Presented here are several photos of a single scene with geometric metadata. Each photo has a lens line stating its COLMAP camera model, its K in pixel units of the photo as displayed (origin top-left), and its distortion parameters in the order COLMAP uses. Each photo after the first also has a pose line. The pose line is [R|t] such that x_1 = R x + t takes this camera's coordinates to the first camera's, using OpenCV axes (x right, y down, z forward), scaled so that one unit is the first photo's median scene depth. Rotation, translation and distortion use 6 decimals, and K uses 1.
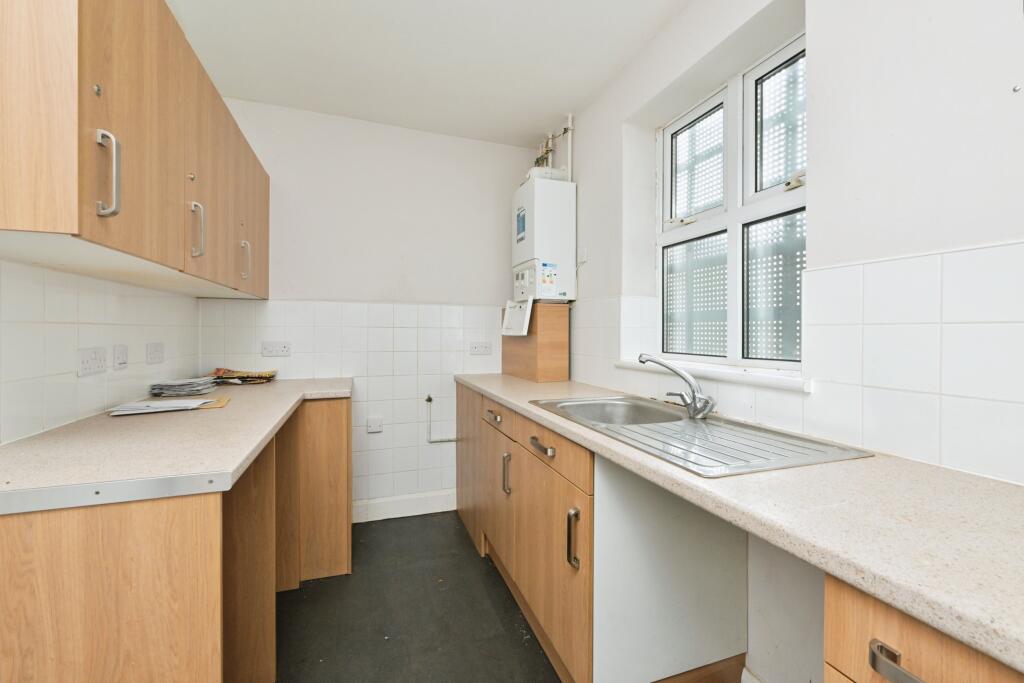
lens RADIAL K [[429.7, 0, 512.9], [0, 429.7, 336.0], [0, 0, 1]] dist [0.001039, -0.000145]
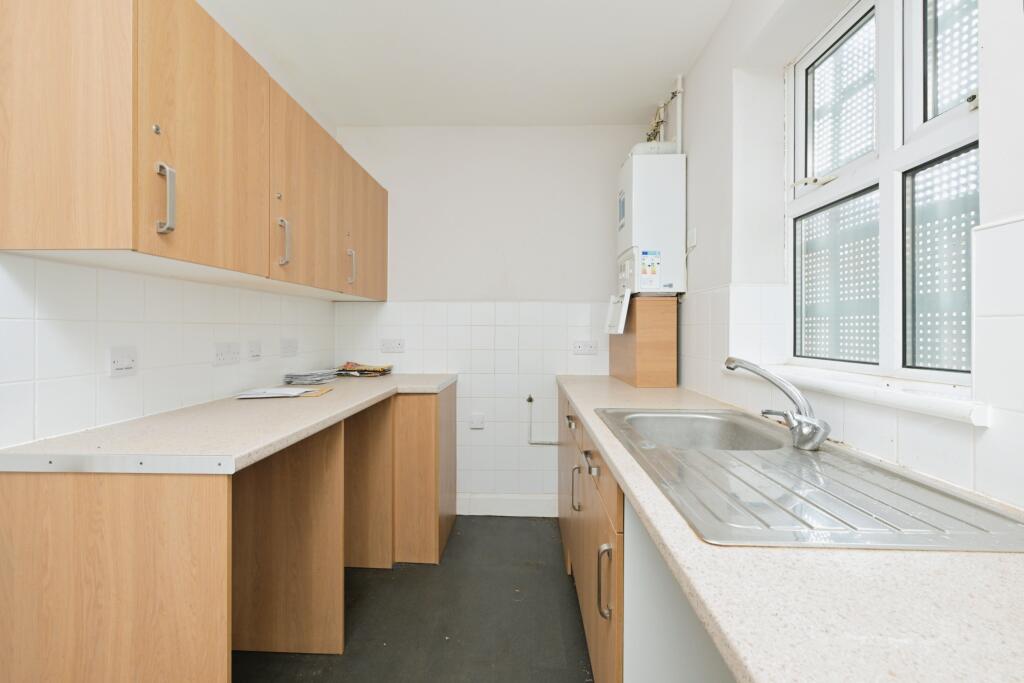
lens RADIAL K [[429.6, 0, 509.1], [0, 429.6, 332.6], [0, 0, 1]] dist [0.000615, -0.000005]
pose [[0.928055, 0.000530, -0.372443, 0.162270], [-0.002682, 0.999983, -0.005259, 0.001333], [0.372434, 0.005880, 0.928040, 0.100958]]
